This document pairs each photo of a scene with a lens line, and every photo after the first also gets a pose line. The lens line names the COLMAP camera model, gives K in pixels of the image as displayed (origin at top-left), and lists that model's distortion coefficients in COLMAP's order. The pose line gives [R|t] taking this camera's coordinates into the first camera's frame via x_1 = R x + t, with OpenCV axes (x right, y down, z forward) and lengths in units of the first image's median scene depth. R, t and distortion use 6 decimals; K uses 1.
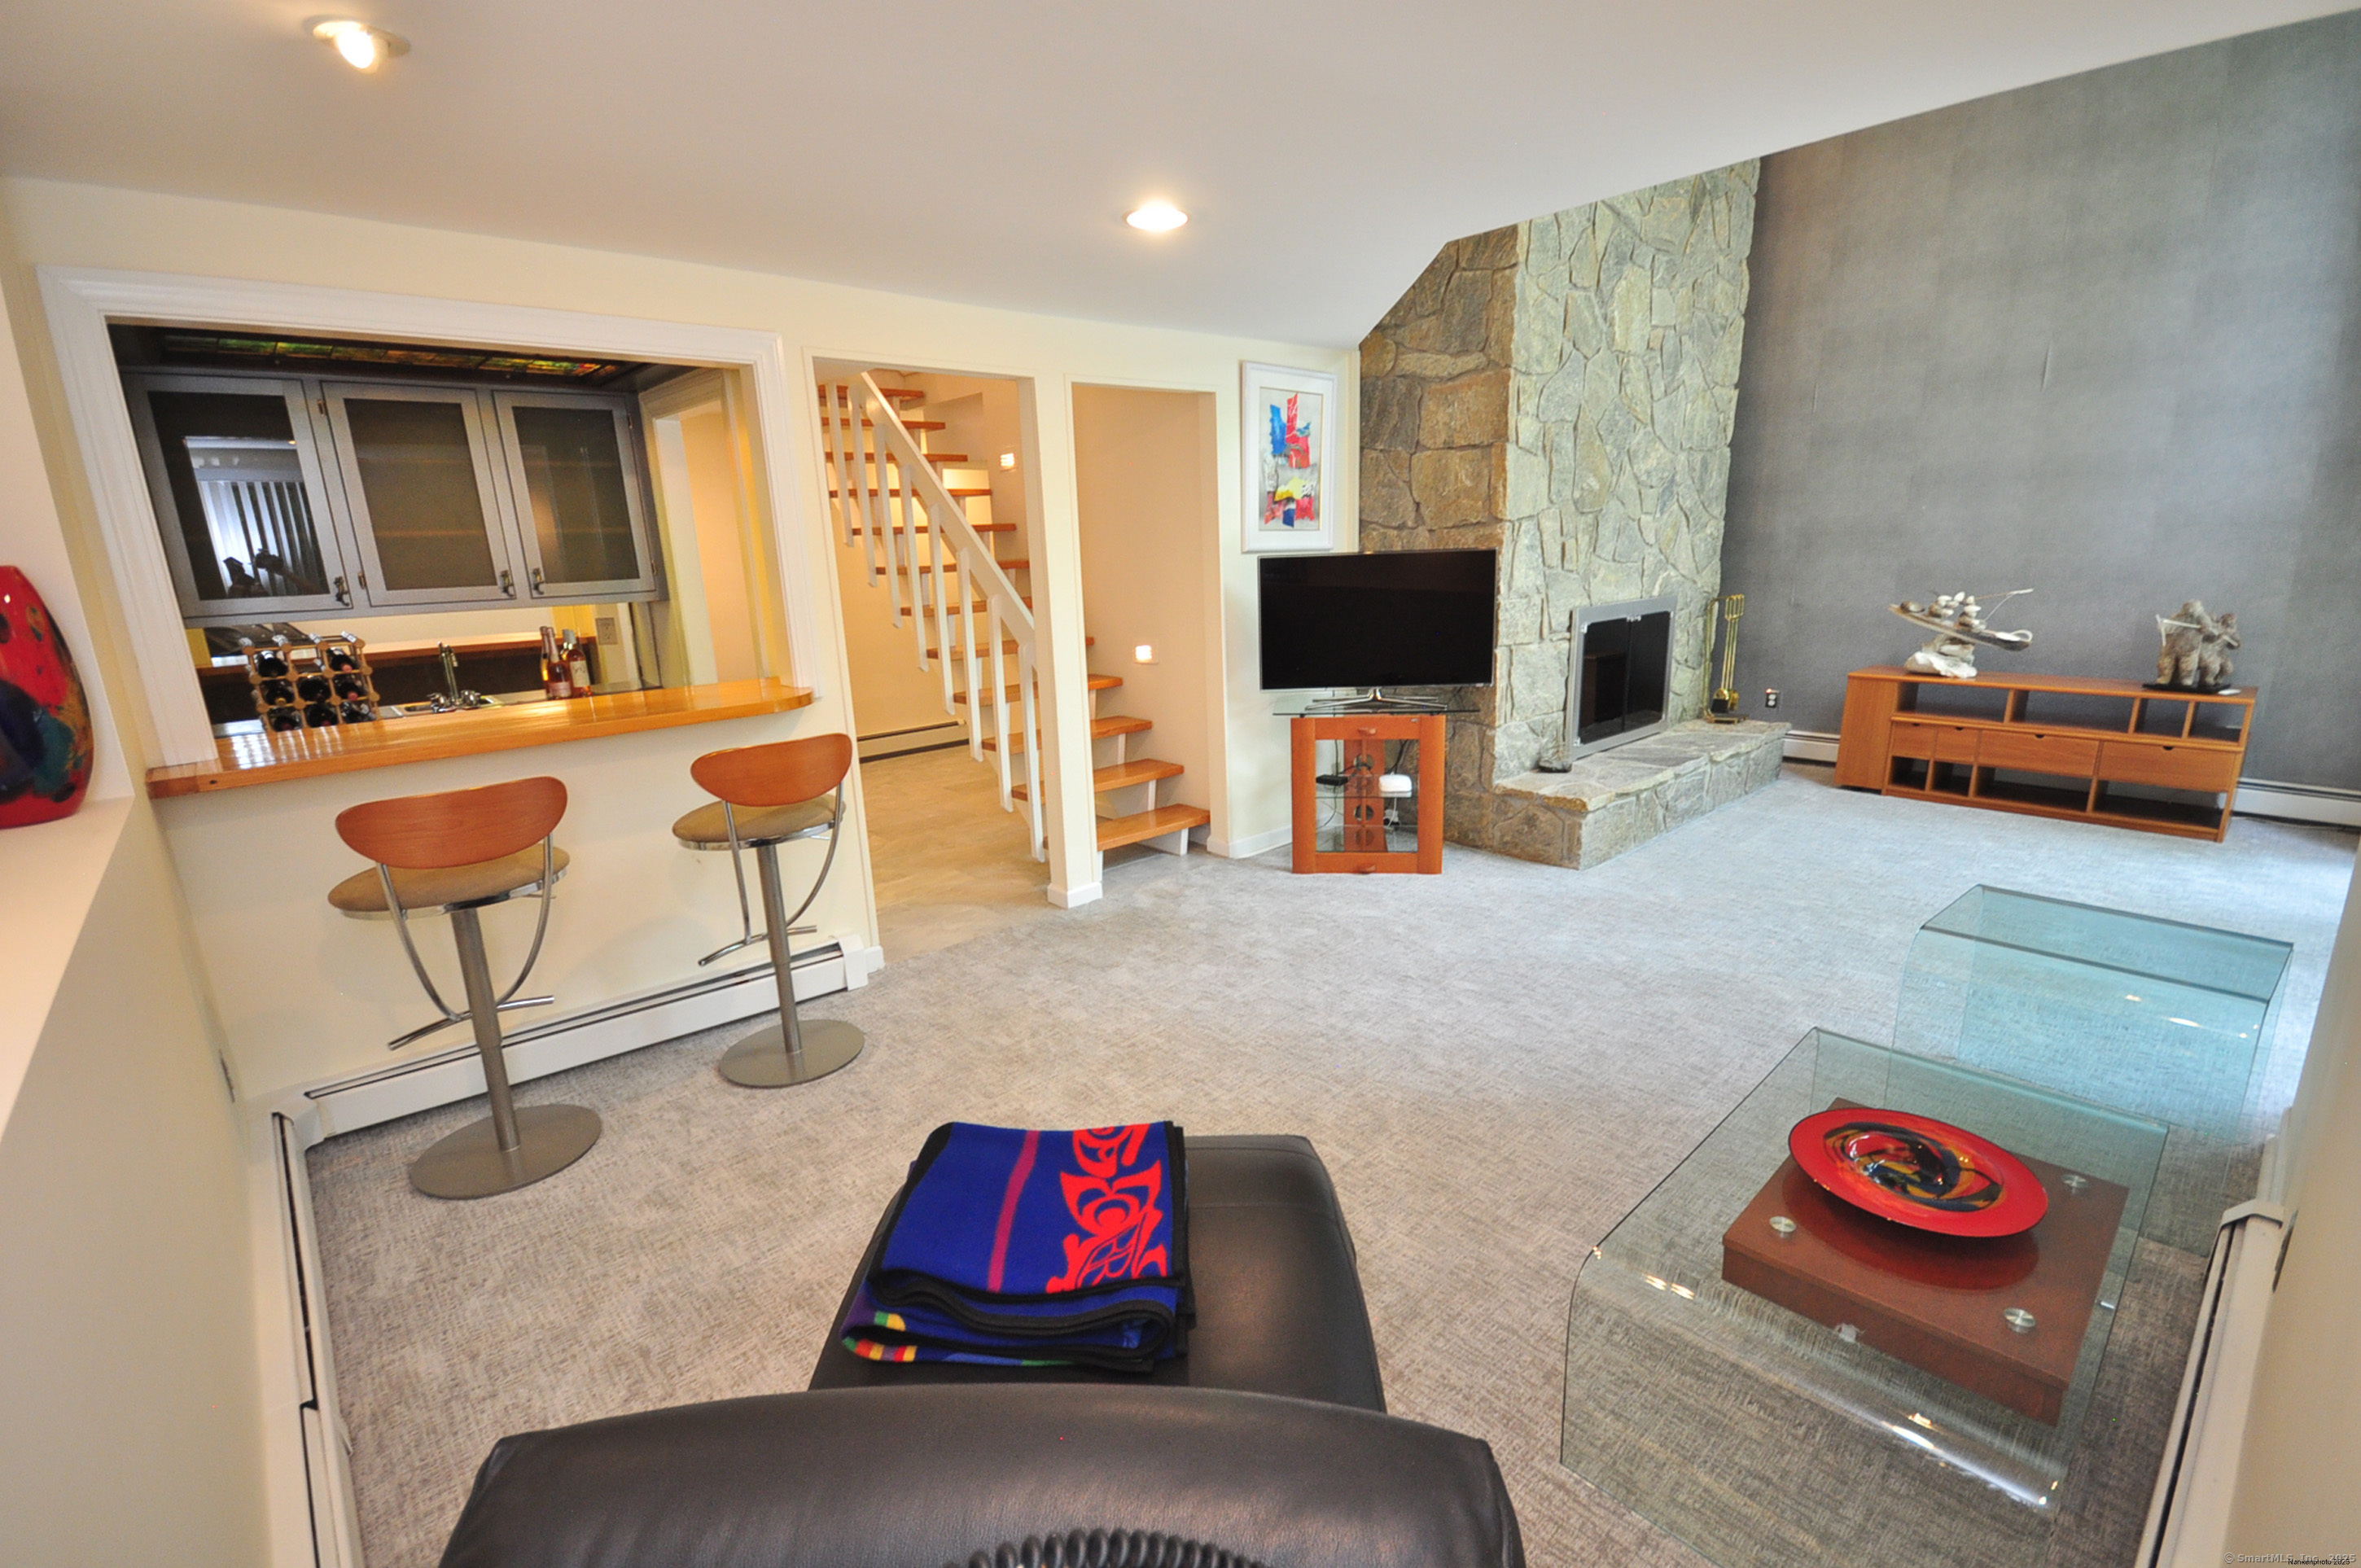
lens RADIAL K [[1041.9, 0, 1180.0], [0, 1041.9, 800.0], [0, 0, 1]] dist [0.003420, -0.003452]
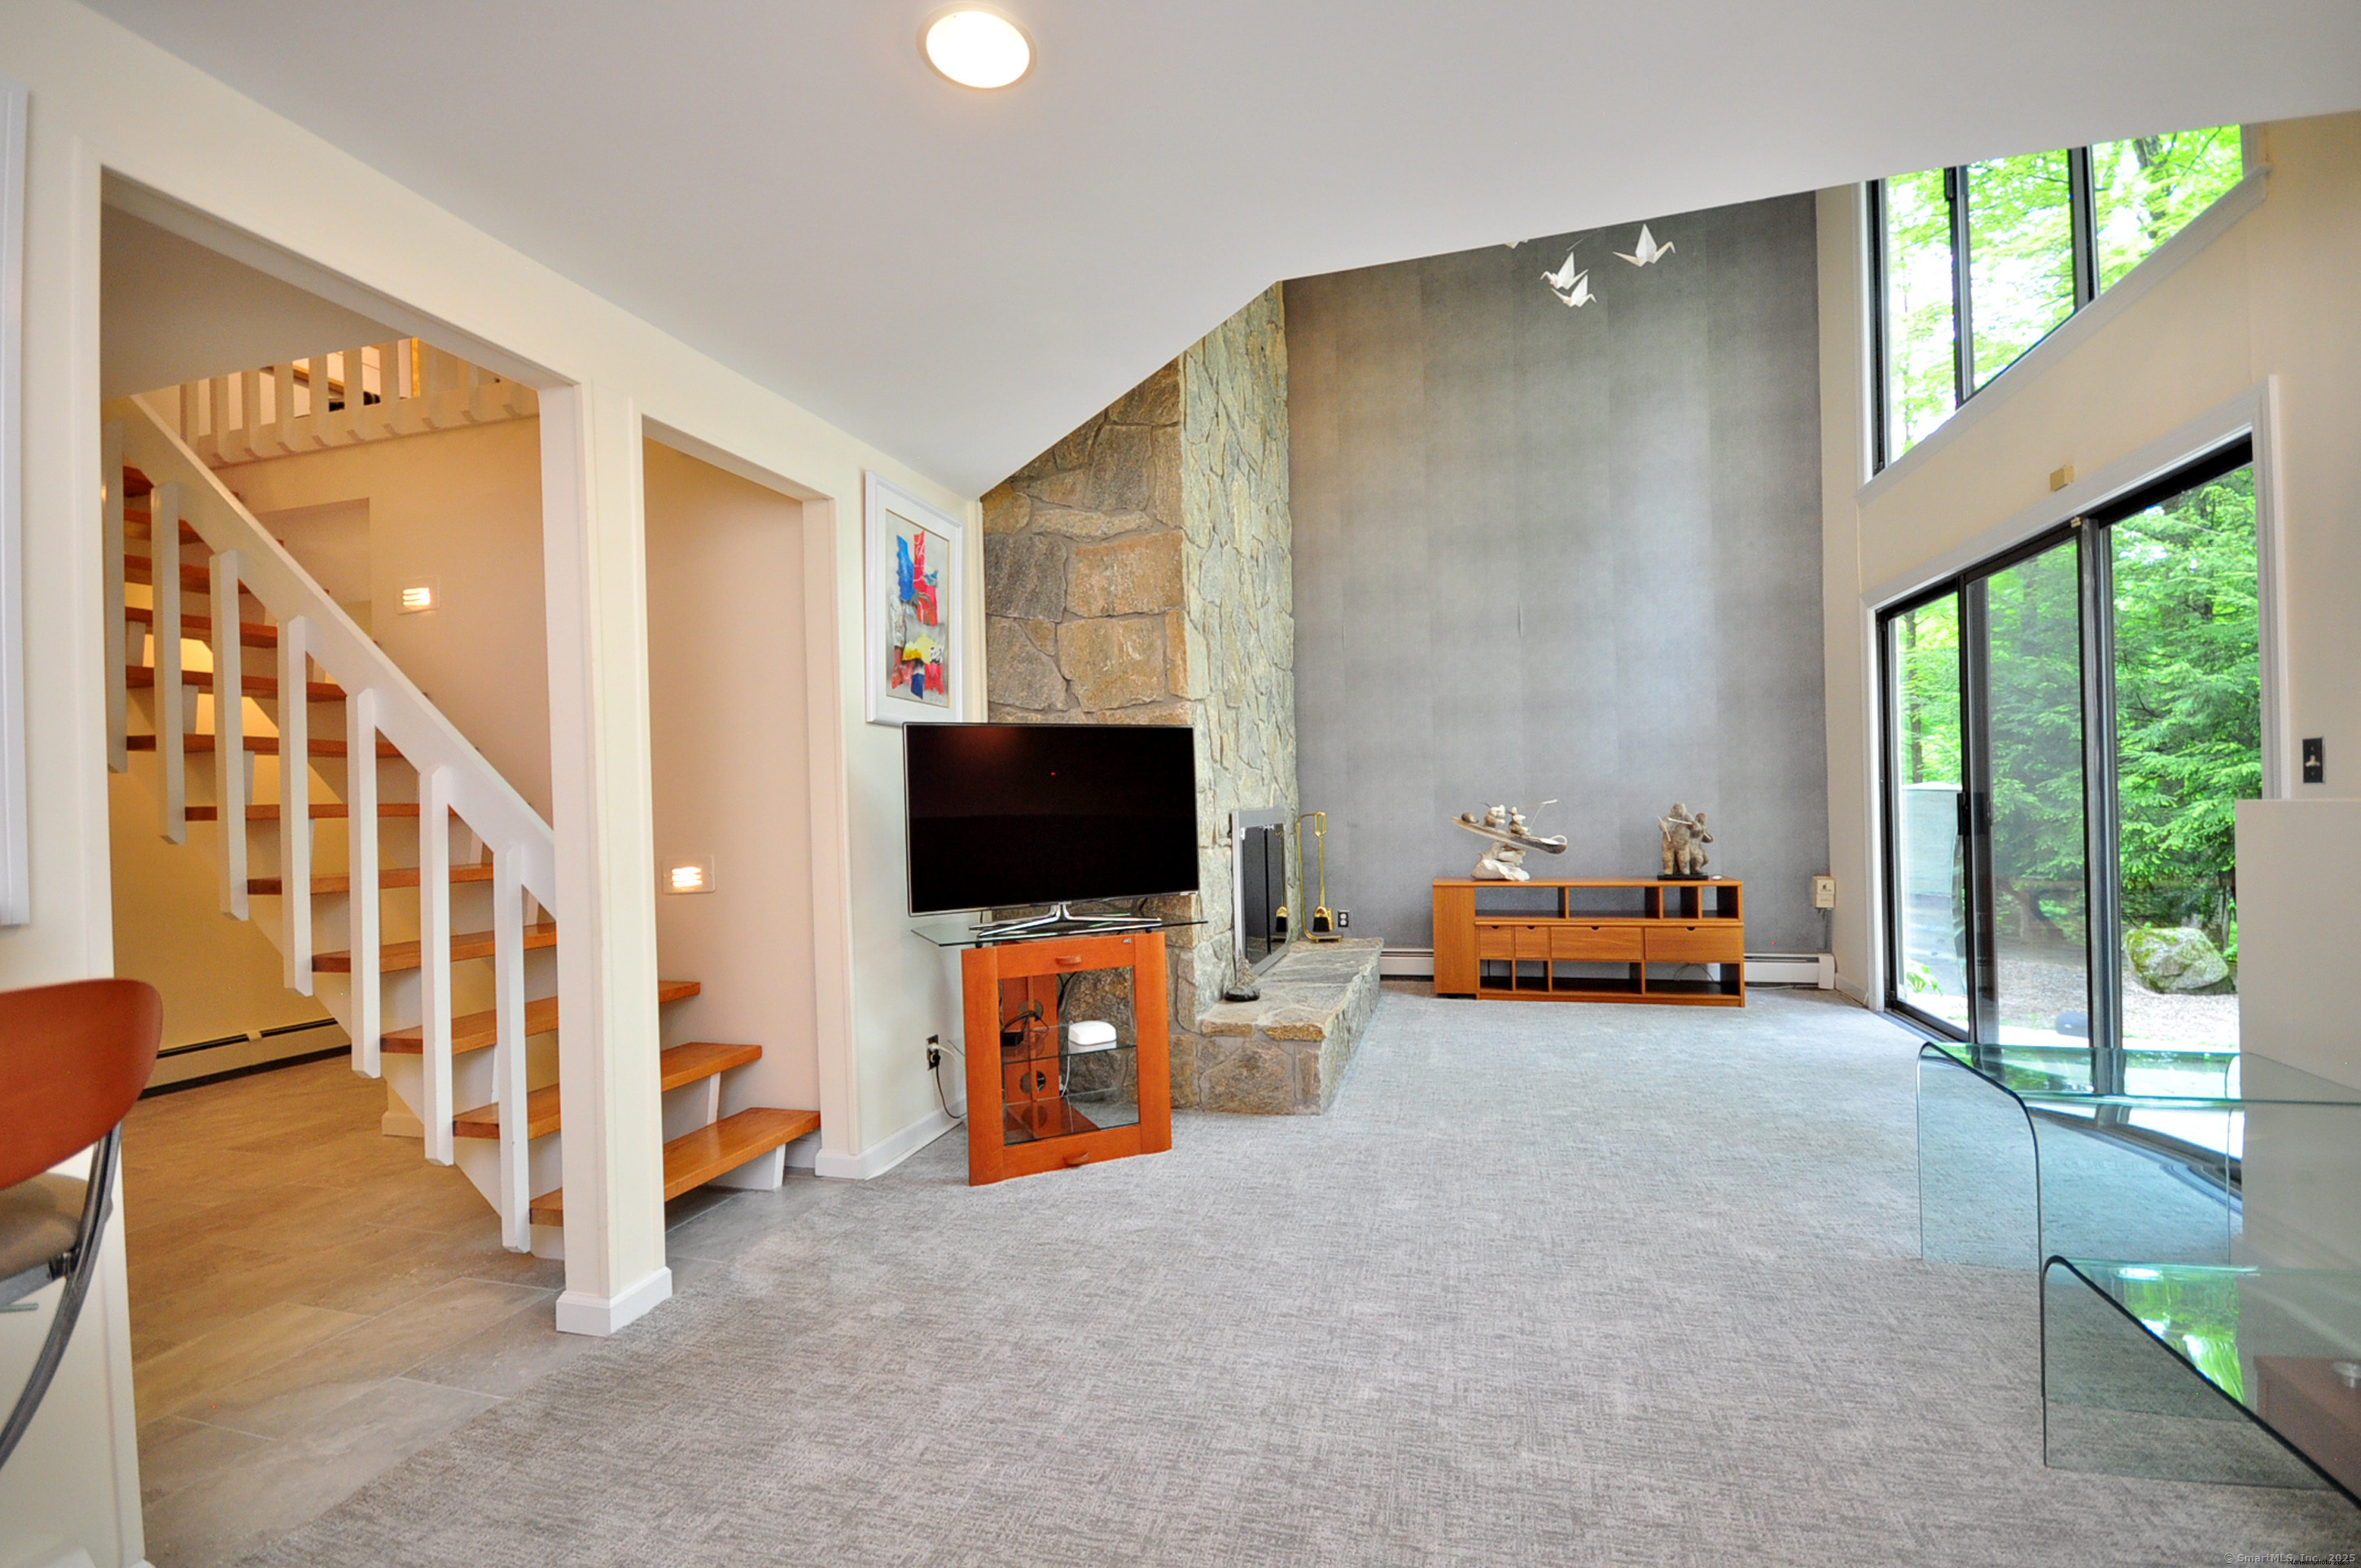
lens RADIAL K [[1042.0, 0, 1189.2], [0, 1042.0, 804.2], [0, 0, 1]] dist [0.009652, -0.009165]
pose [[0.844217, 0.009260, 0.535921, -0.131408], [0.131076, 0.965927, -0.223168, 0.001849], [-0.519727, 0.258649, 0.814239, 0.321091]]
